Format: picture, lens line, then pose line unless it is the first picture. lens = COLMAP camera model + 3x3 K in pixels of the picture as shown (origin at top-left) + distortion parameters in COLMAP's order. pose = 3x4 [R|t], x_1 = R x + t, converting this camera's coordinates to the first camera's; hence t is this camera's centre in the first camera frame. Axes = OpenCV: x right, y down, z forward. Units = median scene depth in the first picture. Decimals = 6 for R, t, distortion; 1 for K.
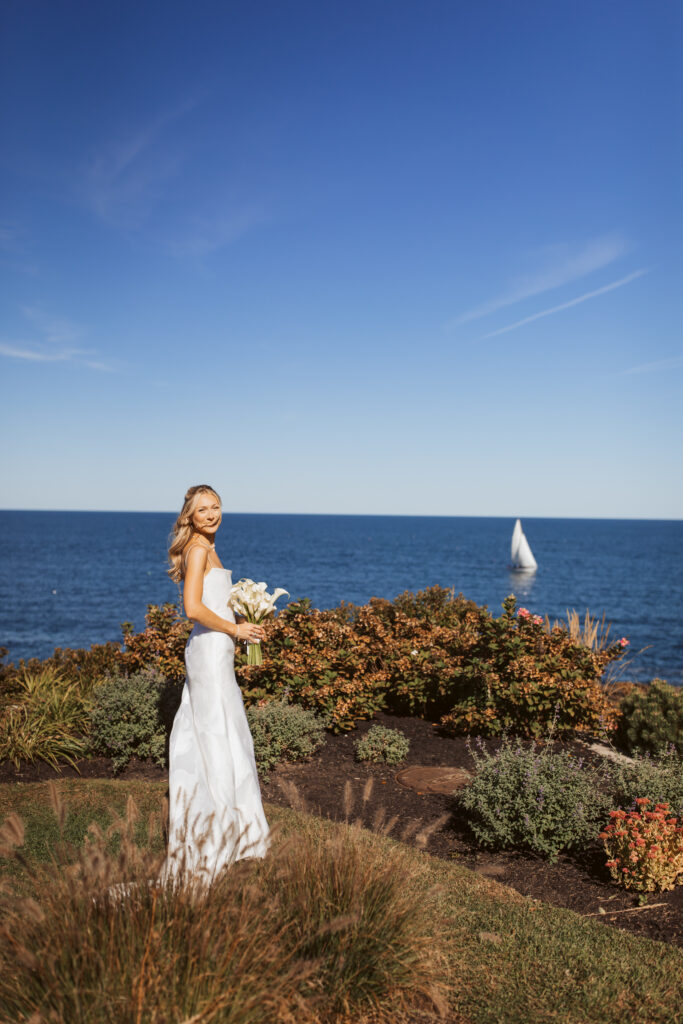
lens RADIAL K [[988.5, 0, 341.5], [0, 988.5, 512.0], [0, 0, 1]] dist [0.003683, 0.008383]
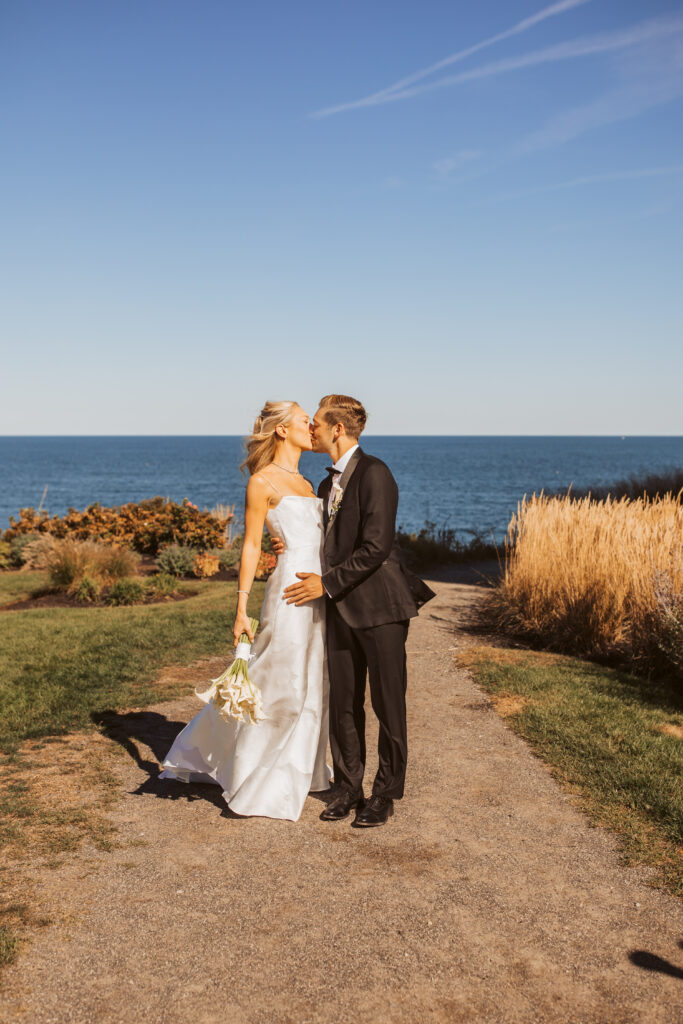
lens RADIAL K [[988.5, 0, 341.5], [0, 988.5, 512.0], [0, 0, 1]] dist [0.003683, 0.008383]
pose [[0.973682, -0.031970, 0.225657, -0.002022], [0.013985, 0.996628, 0.080854, -0.069502], [-0.227481, -0.075571, 0.970846, -1.386135]]
